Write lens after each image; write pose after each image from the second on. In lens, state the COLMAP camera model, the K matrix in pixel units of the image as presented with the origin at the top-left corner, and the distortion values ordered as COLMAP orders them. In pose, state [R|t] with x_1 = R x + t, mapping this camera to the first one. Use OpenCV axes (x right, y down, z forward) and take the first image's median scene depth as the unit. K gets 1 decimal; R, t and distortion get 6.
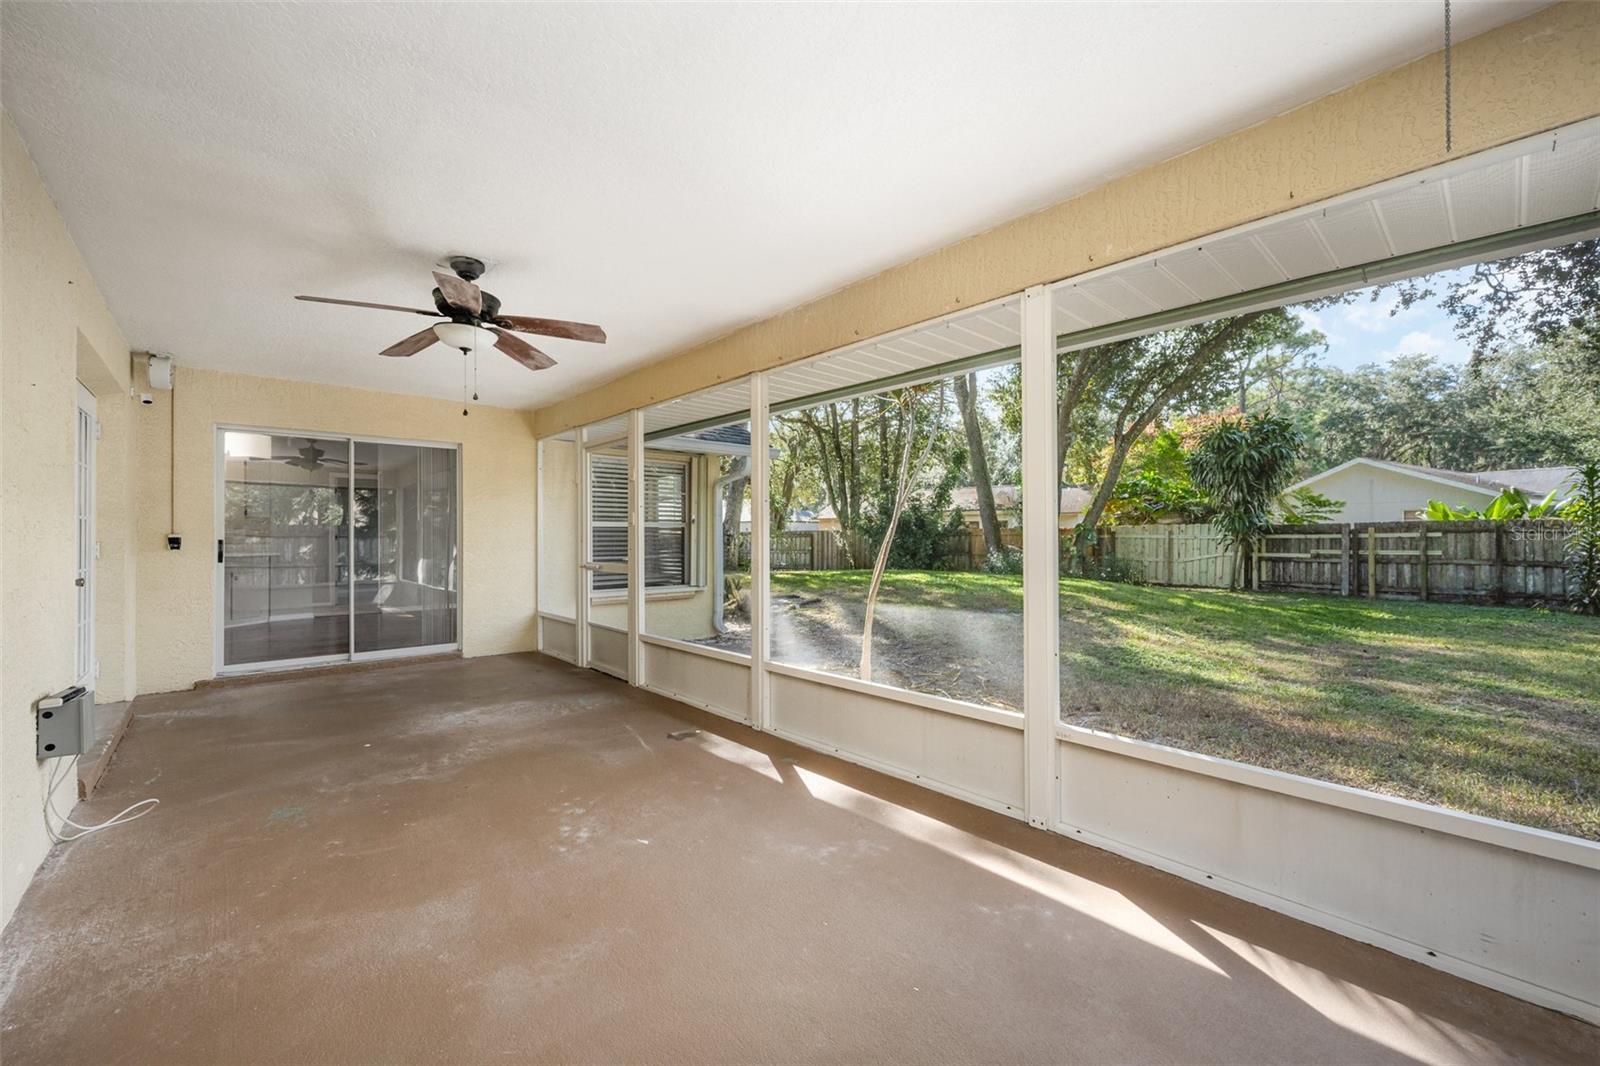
lens RADIAL K [[643.1, 0, 800.0], [0, 643.1, 533.0], [0, 0, 1]] dist [0.000149, 0.000086]
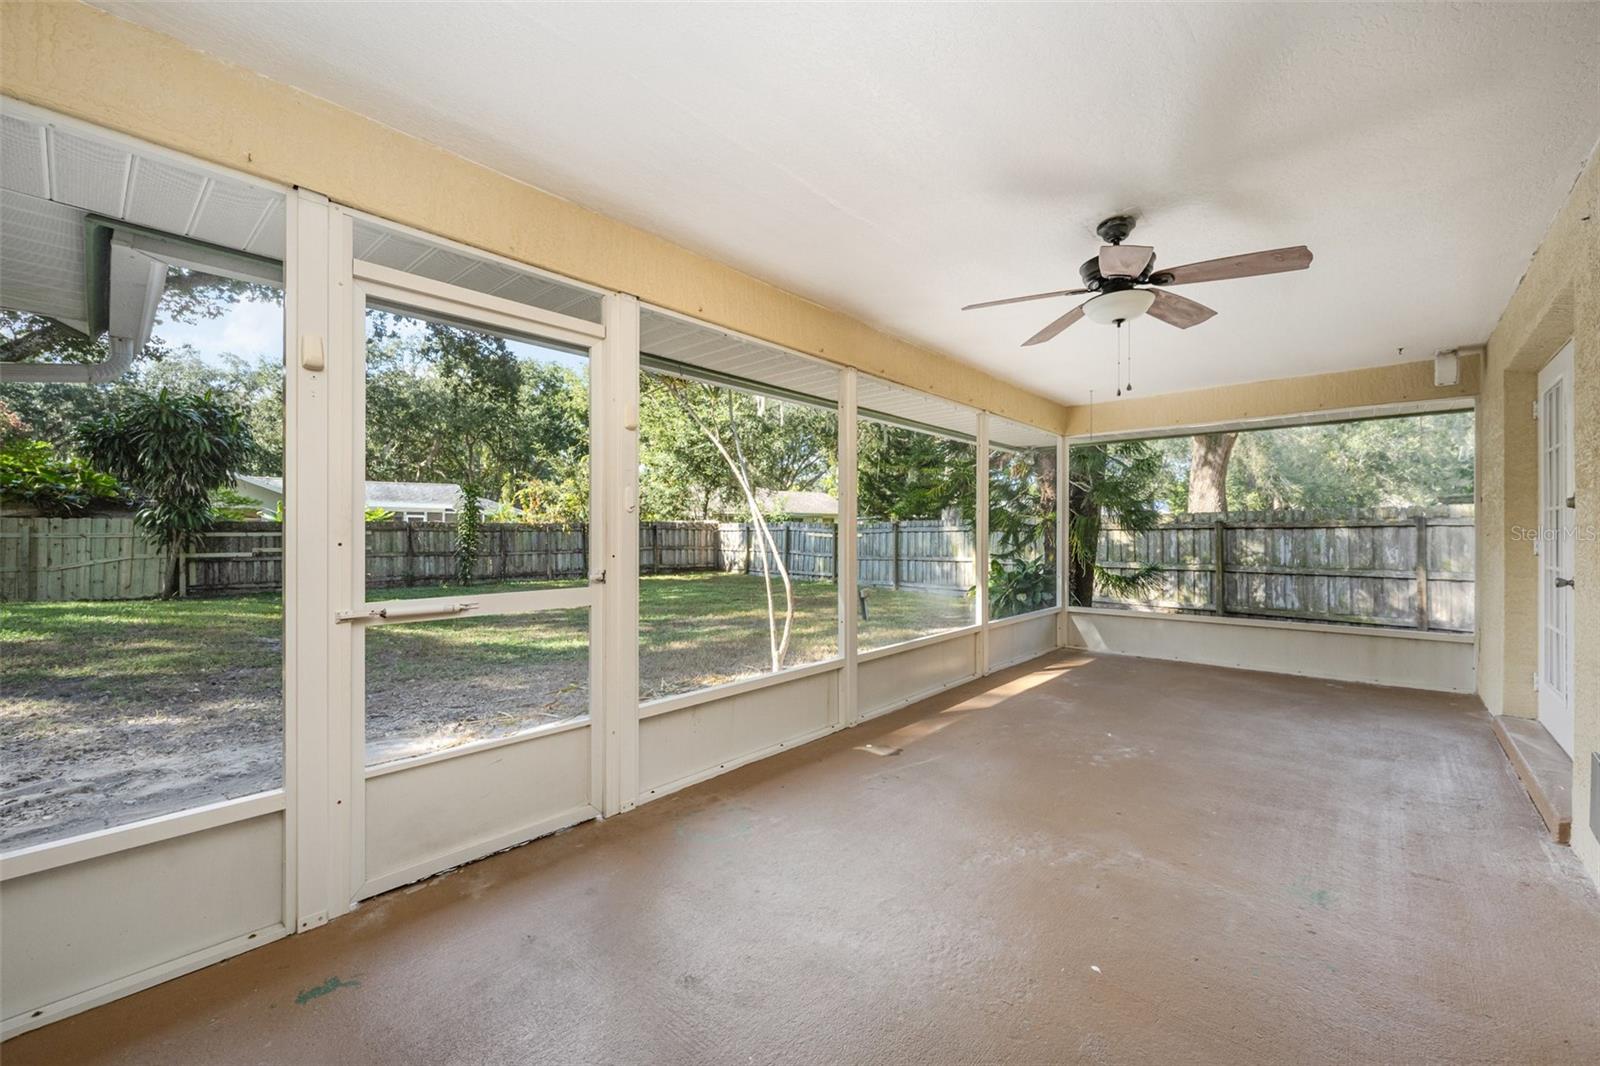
lens RADIAL K [[643.1, 0, 800.0], [0, 643.1, 533.0], [0, 0, 1]] dist [0.000149, 0.000086]
pose [[-0.104067, 0.000987, 0.994570, -0.295008], [-0.003269, 0.999994, -0.001335, 0.001932], [-0.994565, -0.003390, -0.104063, 0.332806]]
